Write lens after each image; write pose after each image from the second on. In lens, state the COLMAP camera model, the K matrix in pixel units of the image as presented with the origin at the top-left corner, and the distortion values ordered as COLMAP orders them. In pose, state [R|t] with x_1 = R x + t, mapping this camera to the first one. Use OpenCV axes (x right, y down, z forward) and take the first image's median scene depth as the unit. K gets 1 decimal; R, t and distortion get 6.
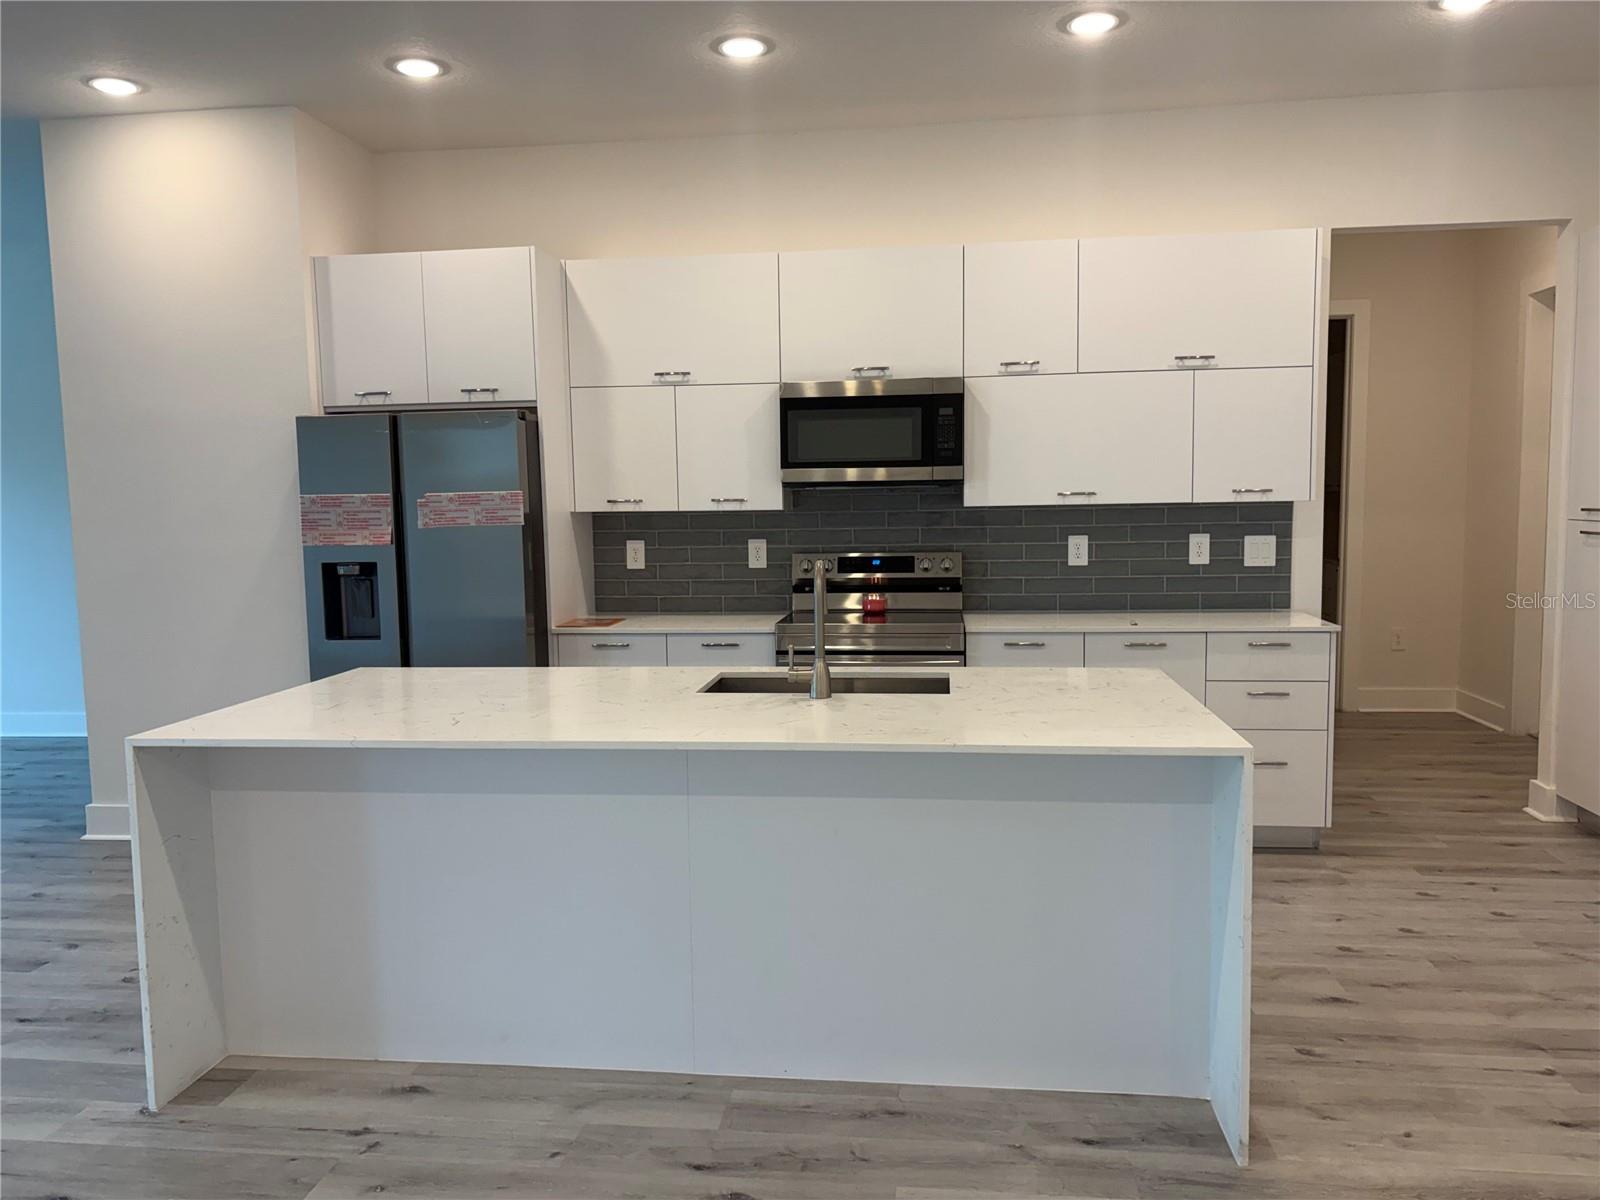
lens RADIAL K [[1202.5, 0, 800.9], [0, 1202.5, 606.6], [0, 0, 1]] dist [0.009693, -0.005880]
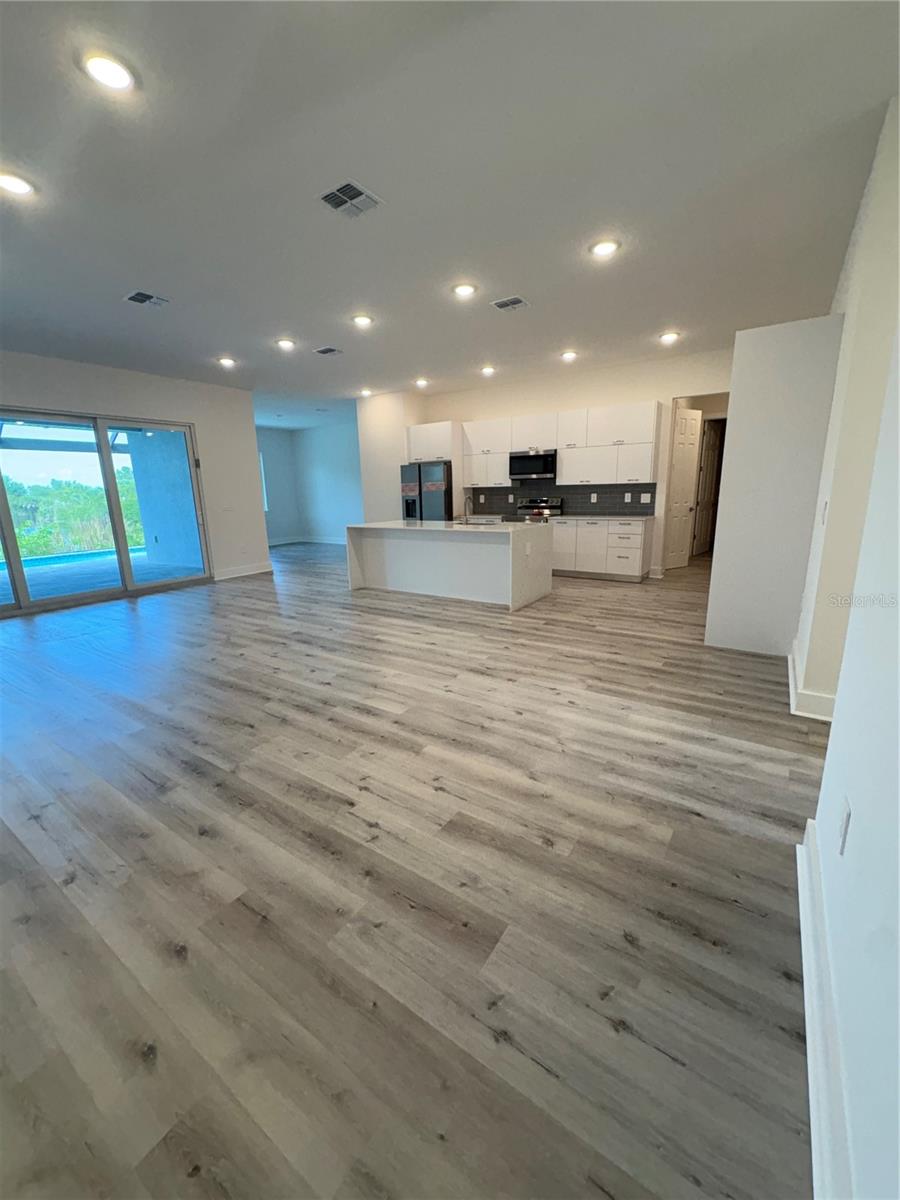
lens RADIAL K [[474.9, 0, 447.4], [0, 474.9, 597.0], [0, 0, 1]] dist [-0.003093, -0.000153]
pose [[0.886230, 0.098183, -0.452720, 0.534190], [-0.036022, 0.988928, 0.143957, 0.058285], [0.461842, -0.111271, 0.879955, -0.472217]]
